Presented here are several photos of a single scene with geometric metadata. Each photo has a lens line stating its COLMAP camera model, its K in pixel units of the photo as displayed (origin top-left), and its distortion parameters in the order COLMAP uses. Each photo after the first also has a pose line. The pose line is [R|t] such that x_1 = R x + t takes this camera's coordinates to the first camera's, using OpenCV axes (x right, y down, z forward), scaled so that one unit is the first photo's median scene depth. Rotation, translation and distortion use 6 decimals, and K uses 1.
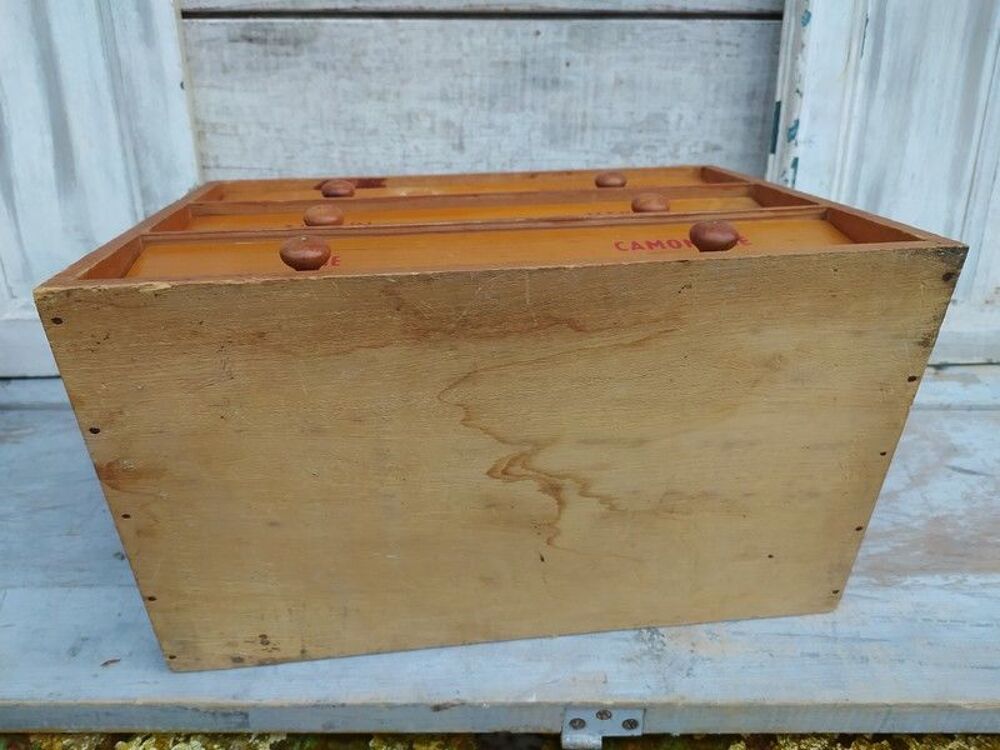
lens RADIAL K [[773.0, 0, 495.7], [0, 773.0, 371.1], [0, 0, 1]] dist [0.019721, -0.019125]
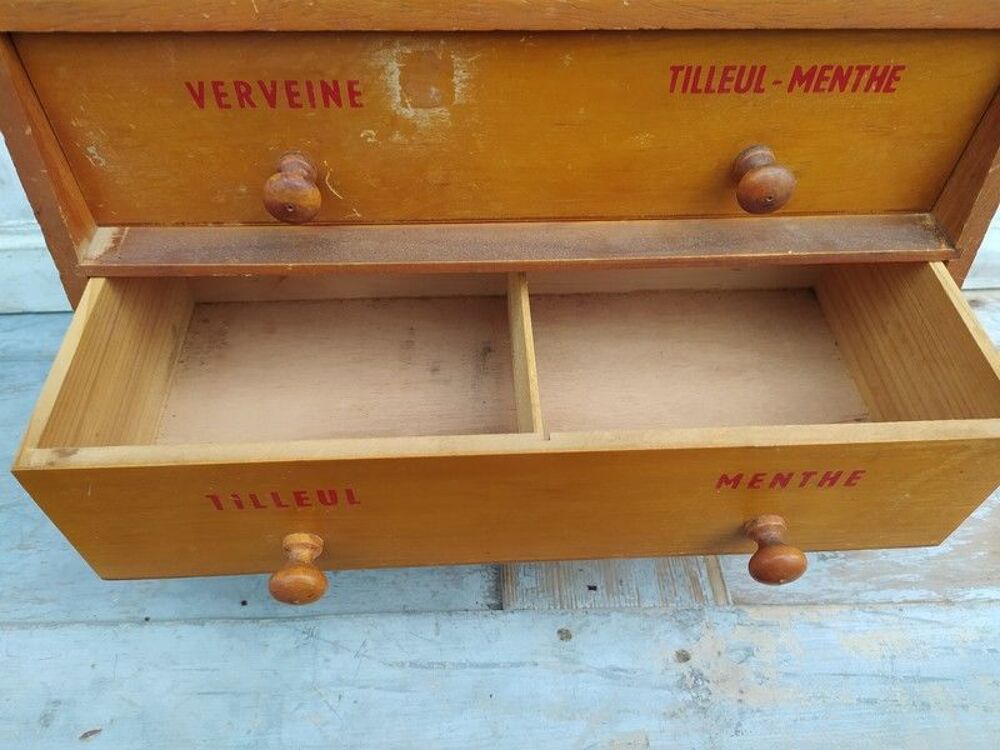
lens RADIAL K [[771.4, 0, 497.2], [0, 771.4, 367.2], [0, 0, 1]] dist [0.003736, -0.003794]
pose [[0.999330, -0.010302, 0.035124, -0.044222], [-0.000486, 0.955757, 0.294158, -0.209418], [-0.036600, -0.293978, 0.955111, 0.198149]]
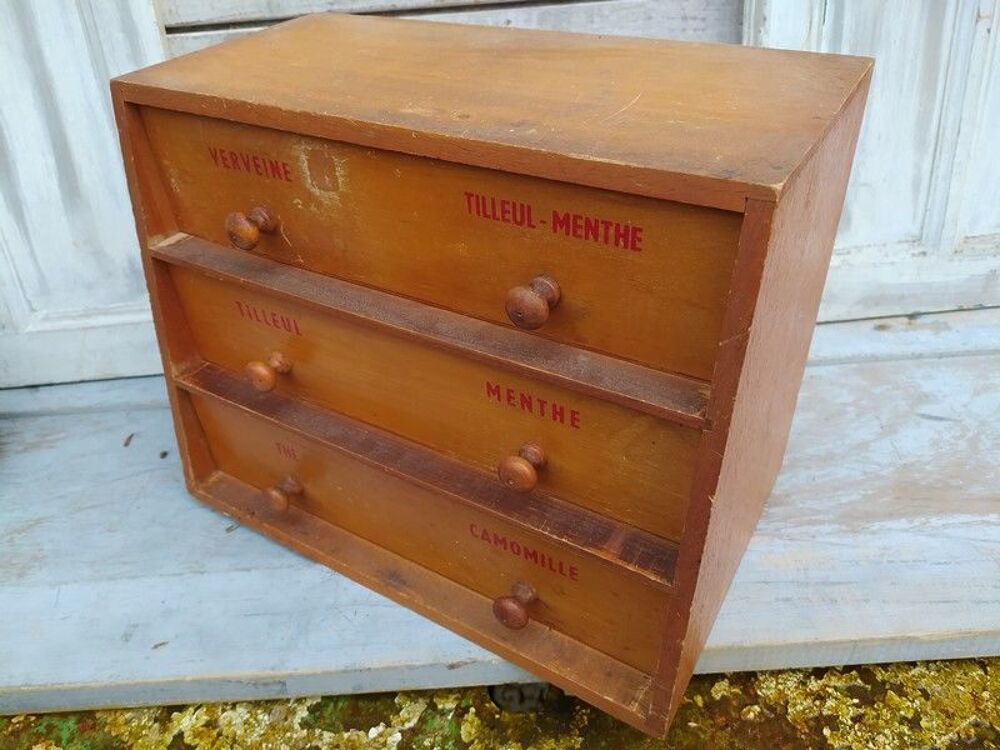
lens RADIAL K [[773.0, 0, 495.7], [0, 773.0, 371.1], [0, 0, 1]] dist [0.019721, -0.019125]
pose [[0.997748, -0.065372, -0.015047, 0.023924], [0.066256, 0.995435, 0.068699, -0.048055], [0.010487, -0.069541, 0.997524, -0.066304]]
